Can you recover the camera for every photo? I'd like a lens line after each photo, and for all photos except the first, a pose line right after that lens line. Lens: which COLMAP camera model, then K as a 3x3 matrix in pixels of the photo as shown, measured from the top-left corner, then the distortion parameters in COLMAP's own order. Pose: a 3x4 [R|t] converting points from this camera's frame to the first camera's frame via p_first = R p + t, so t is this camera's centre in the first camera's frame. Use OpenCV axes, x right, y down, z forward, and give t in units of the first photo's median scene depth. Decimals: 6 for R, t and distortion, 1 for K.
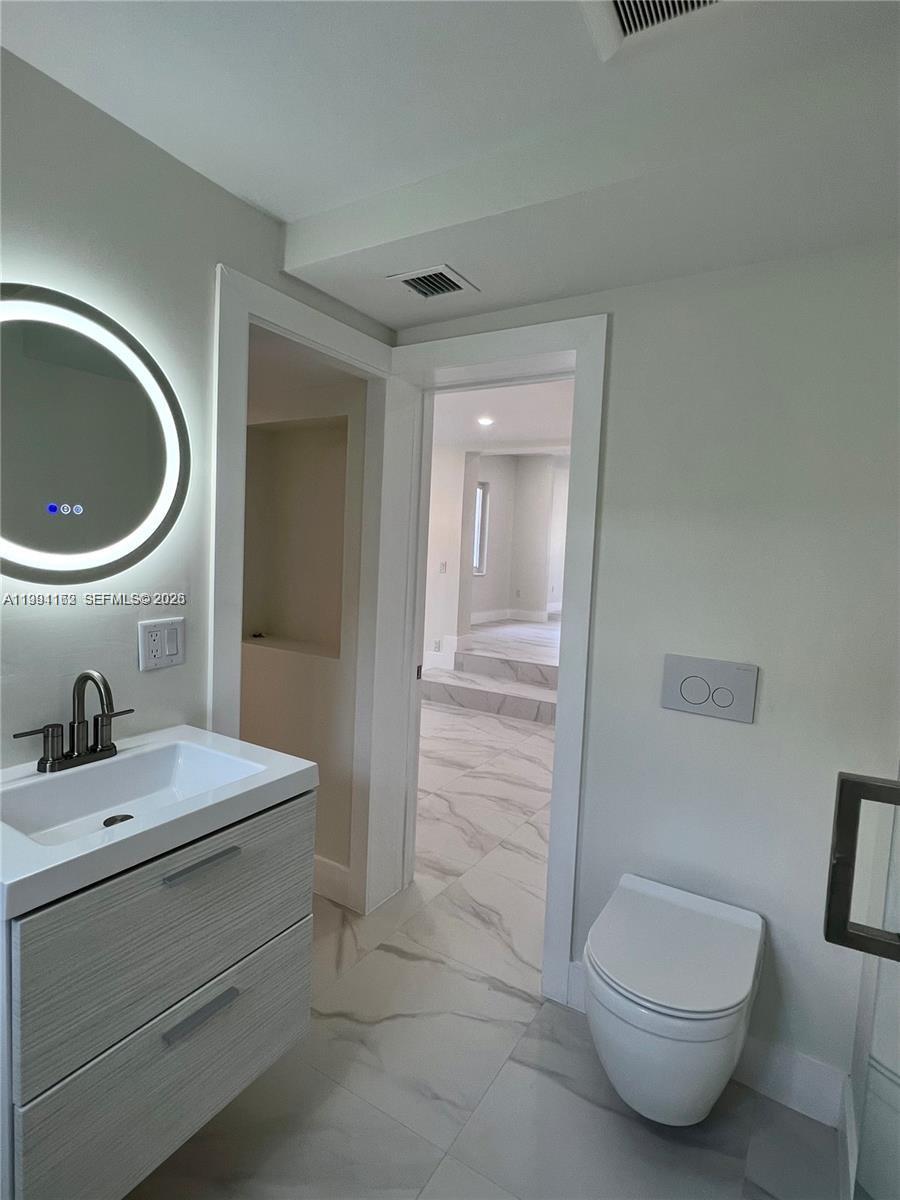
lens RADIAL K [[608.9, 0, 450.0], [0, 608.9, 600.0], [0, 0, 1]] dist [0.001050, 0.000542]
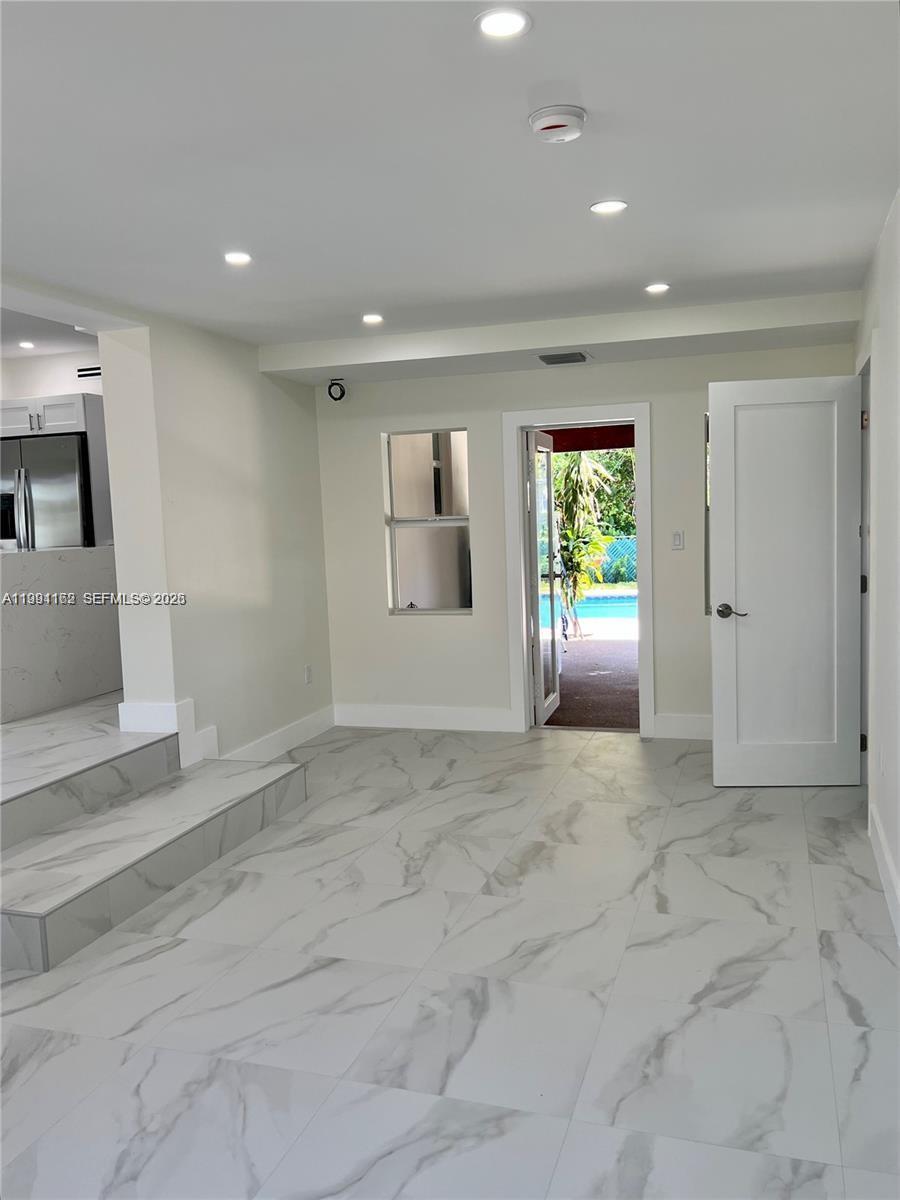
lens RADIAL K [[967.5, 0, 427.1], [0, 967.5, 577.6], [0, 0, 1]] dist [0.046144, -0.002117]
pose [[-0.218833, -0.103275, 0.970282, -0.611249], [0.102196, 0.986488, 0.128049, -0.106006], [-0.970396, 0.127180, -0.205322, 0.839434]]
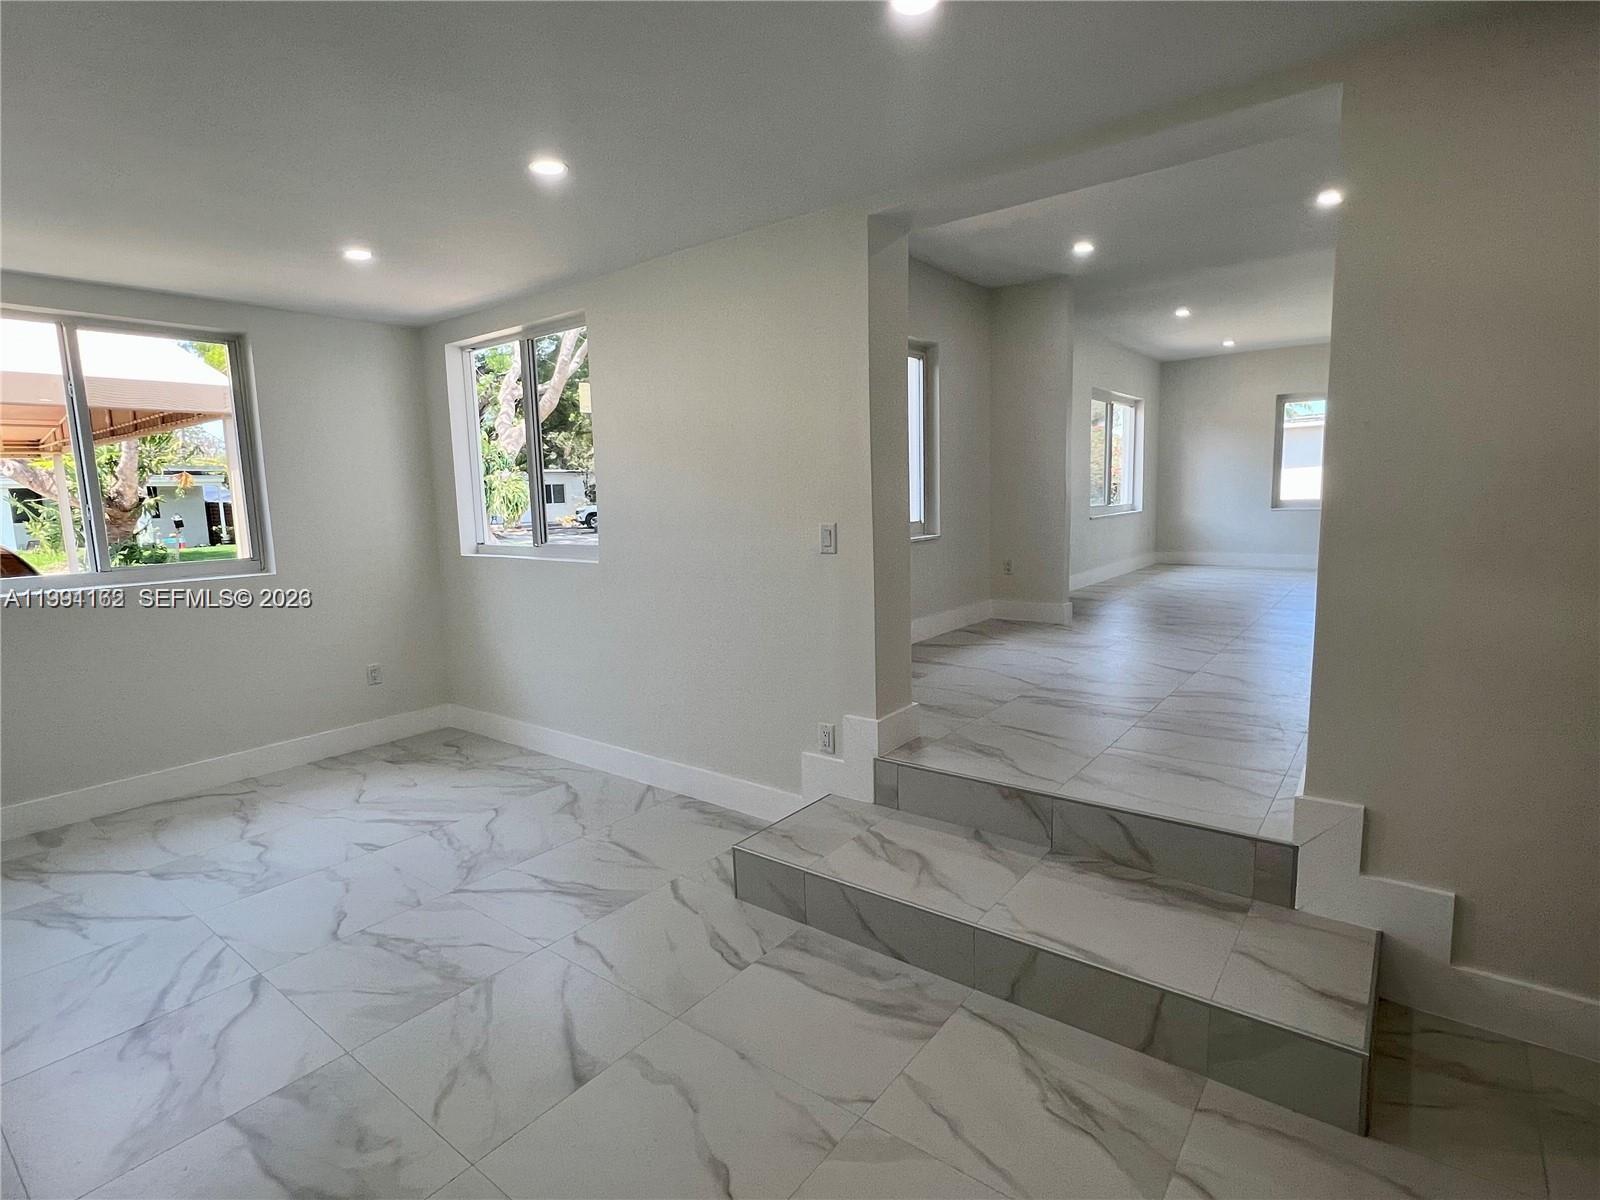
lens RADIAL K [[811.8, 0, 800.0], [0, 811.8, 600.0], [0, 0, 1]] dist [0.001050, 0.000542]
pose [[0.991816, -0.061203, -0.112050, 0.025399], [0.067089, 0.996517, 0.049534, -0.043491], [0.108629, -0.056646, 0.992467, 0.500818]]
